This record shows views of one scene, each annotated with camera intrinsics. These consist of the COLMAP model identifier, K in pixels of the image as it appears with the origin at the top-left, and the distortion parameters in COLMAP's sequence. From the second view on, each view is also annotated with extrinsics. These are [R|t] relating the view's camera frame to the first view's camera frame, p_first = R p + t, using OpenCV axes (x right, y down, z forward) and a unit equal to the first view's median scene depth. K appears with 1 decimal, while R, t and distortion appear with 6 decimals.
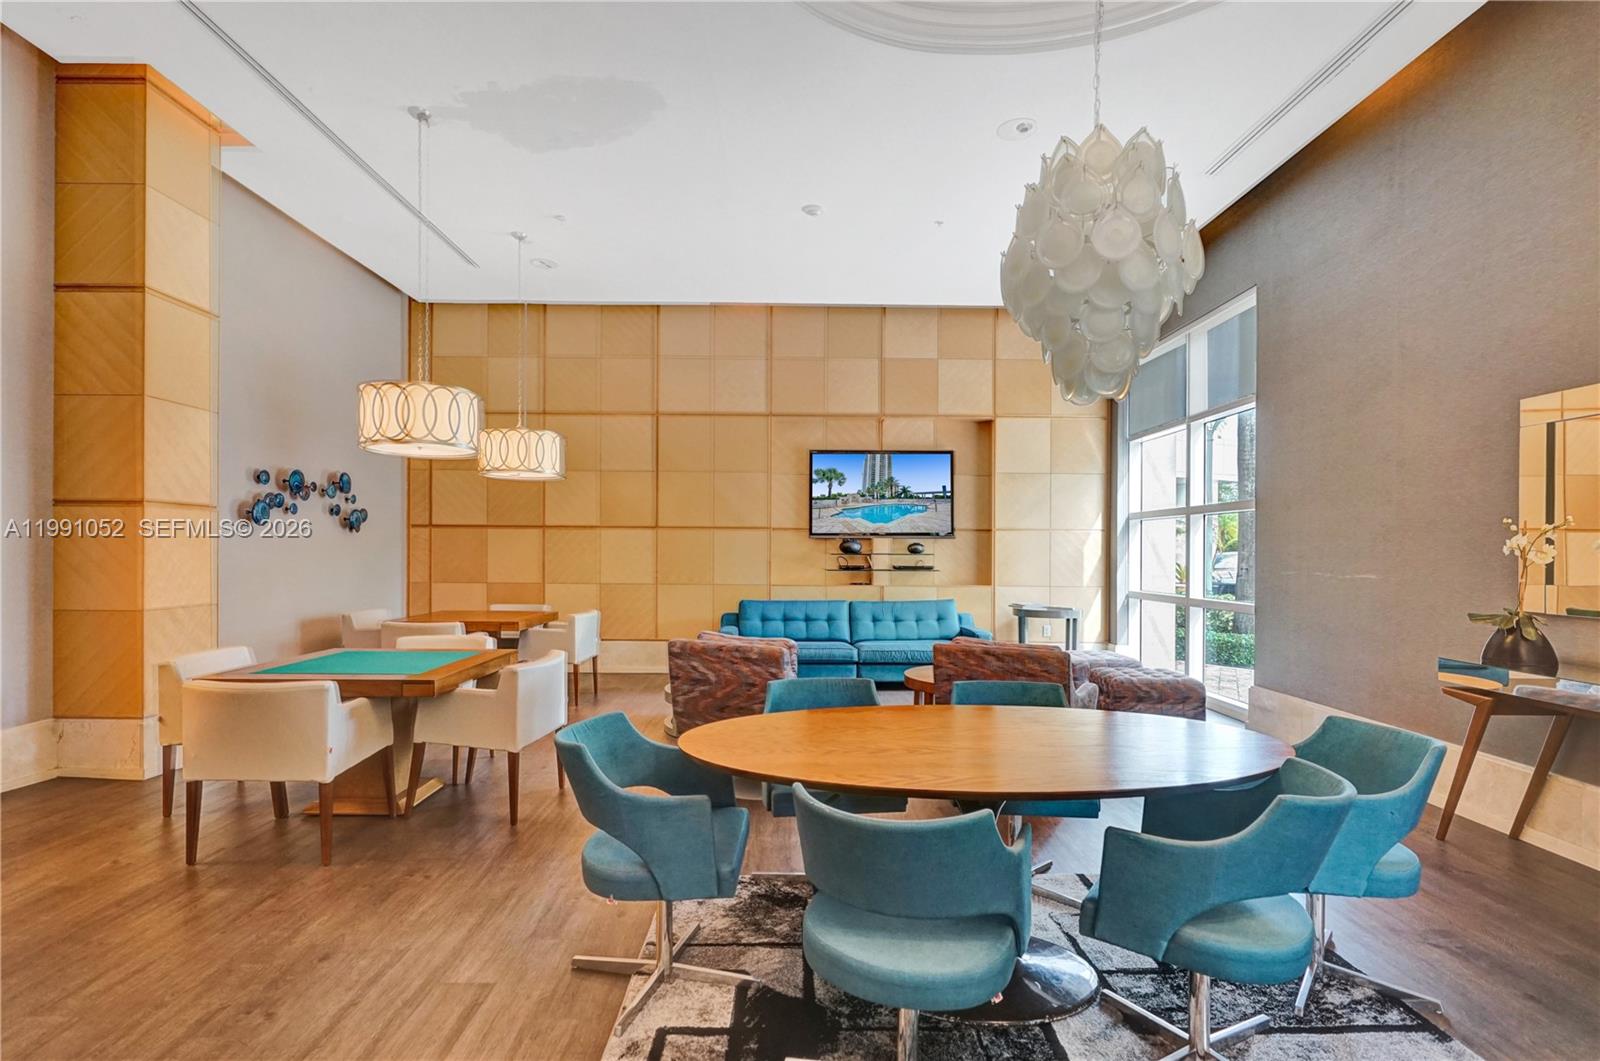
lens RADIAL K [[764.5, 0, 792.0], [0, 764.5, 560.0], [0, 0, 1]] dist [-0.006310, 0.000466]
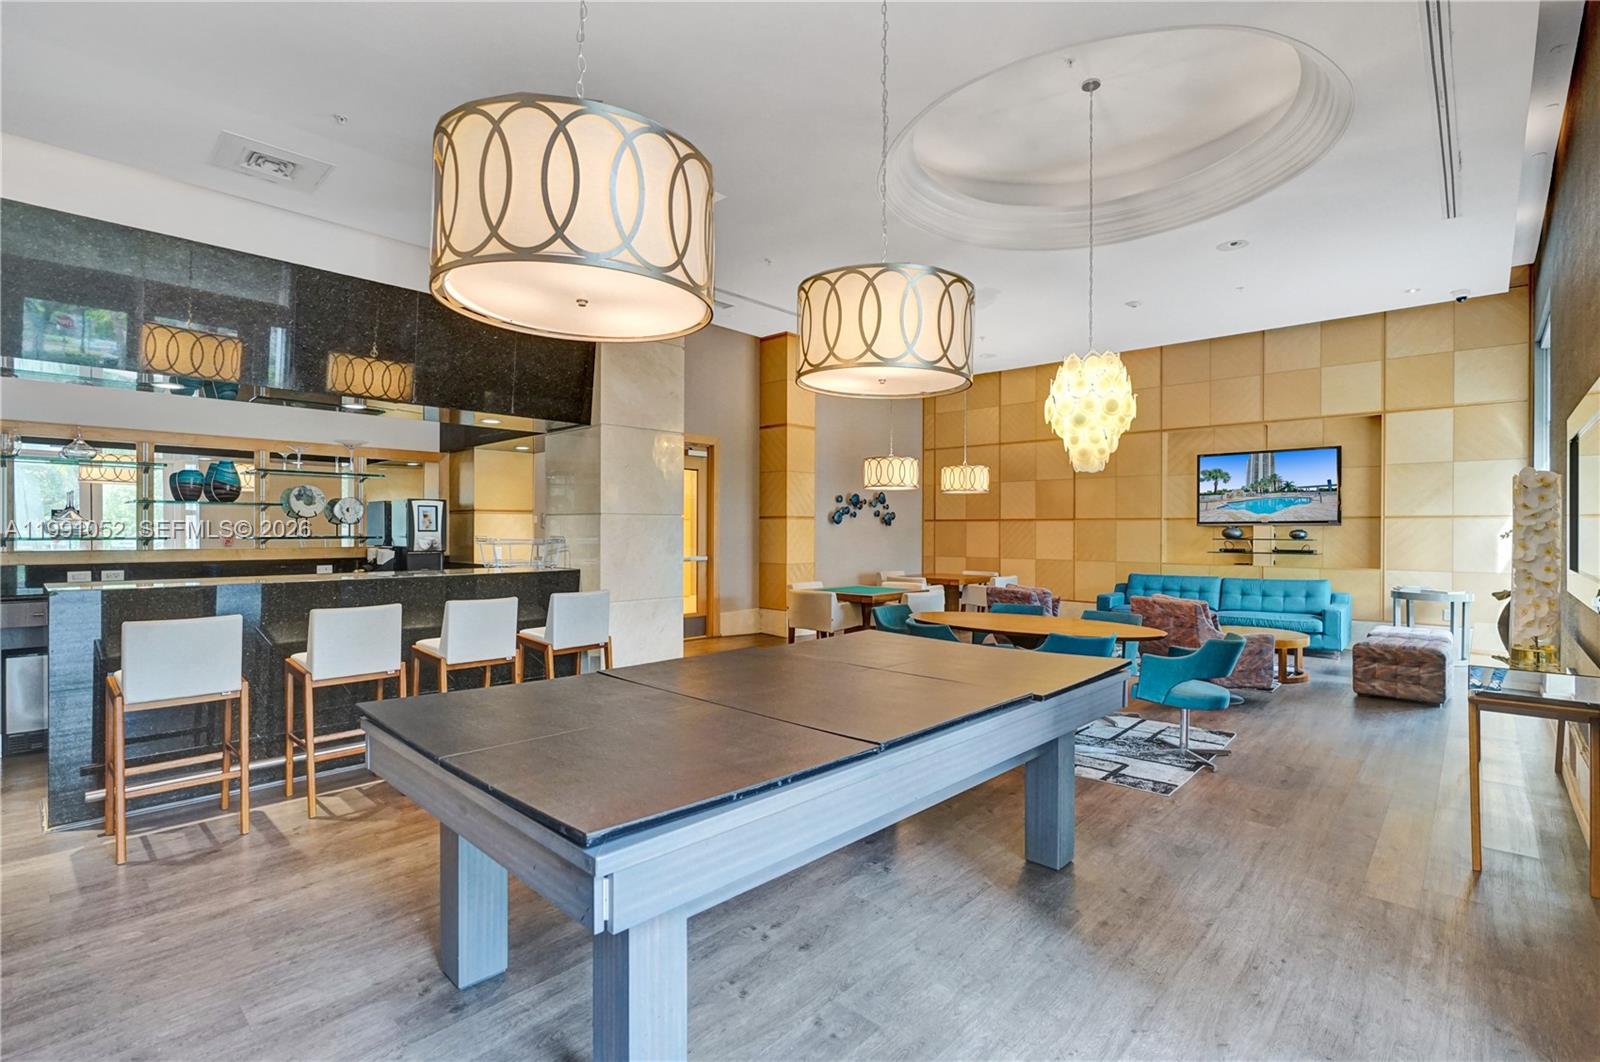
lens RADIAL K [[736.7, 0, 785.1], [0, 736.7, 536.3], [0, 0, 1]] dist [-0.003156, -0.000144]
pose [[0.720303, 0.001303, -0.693658, 0.377239], [-0.004352, 0.999987, -0.002641, -0.006410], [0.693646, 0.004921, 0.720300, -0.332853]]
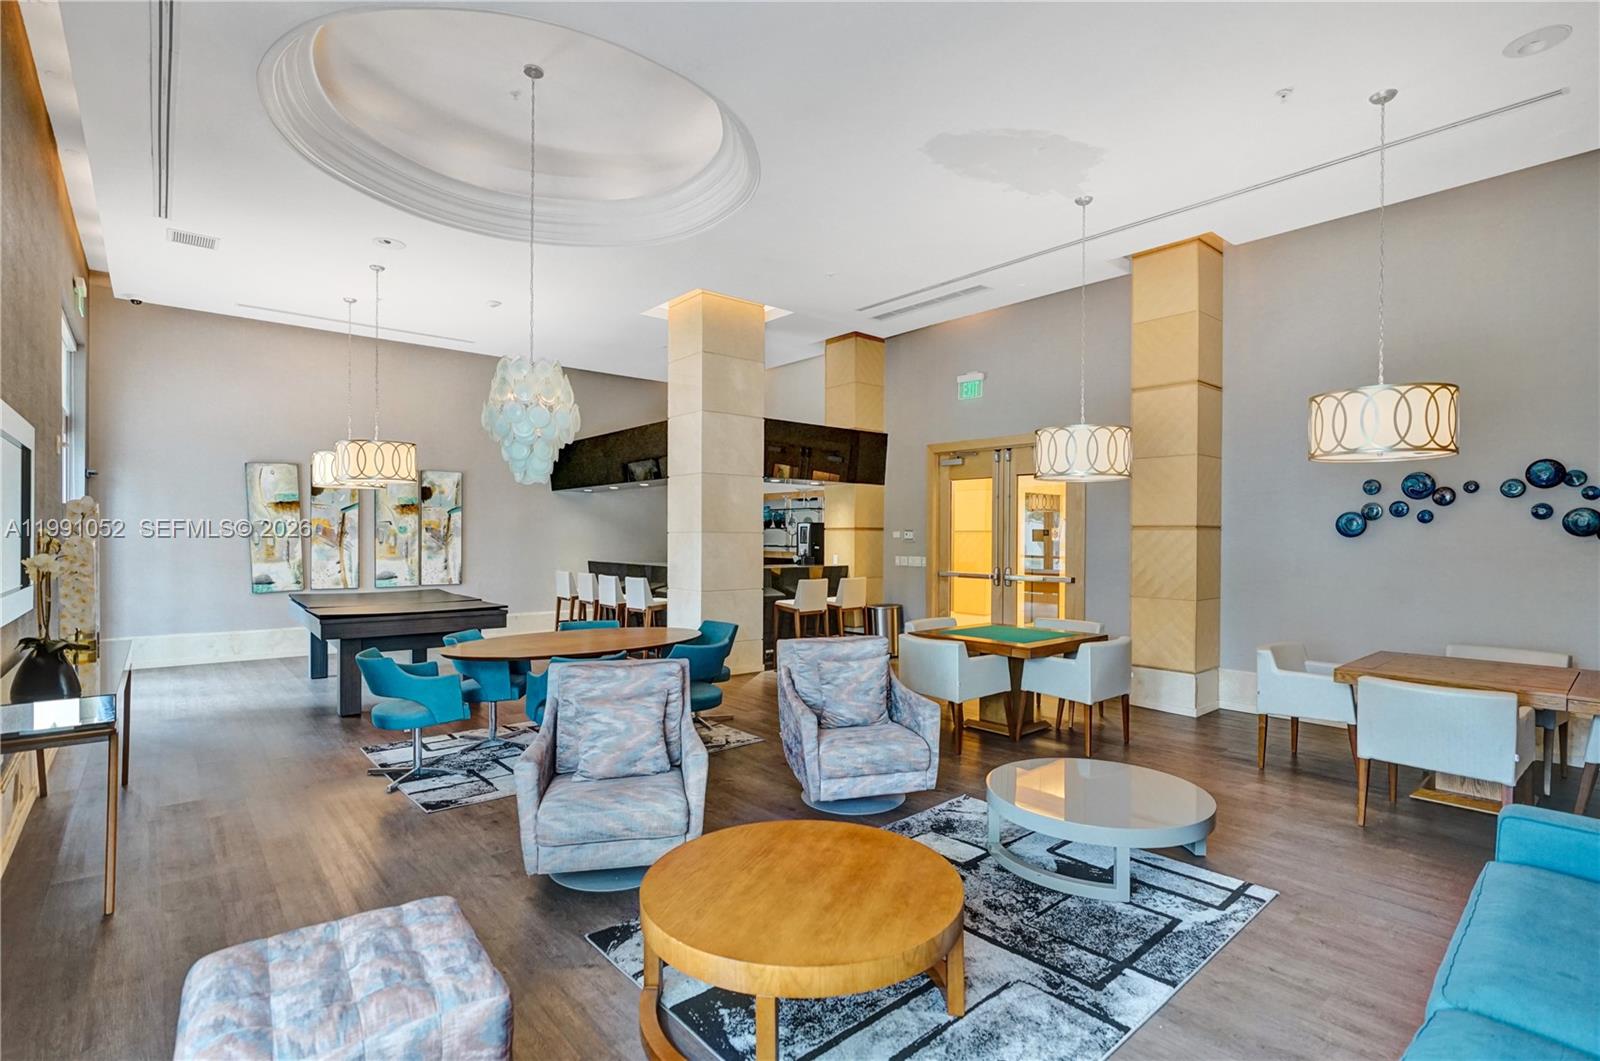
lens RADIAL K [[736.7, 0, 785.1], [0, 736.7, 535.8], [0, 0, 1]] dist [-0.003156, -0.000144]
pose [[-0.761258, -0.016990, -0.648226, 0.353770], [-0.021037, 0.999778, -0.001499, -0.022244], [0.648107, 0.012496, -0.761446, 0.914836]]
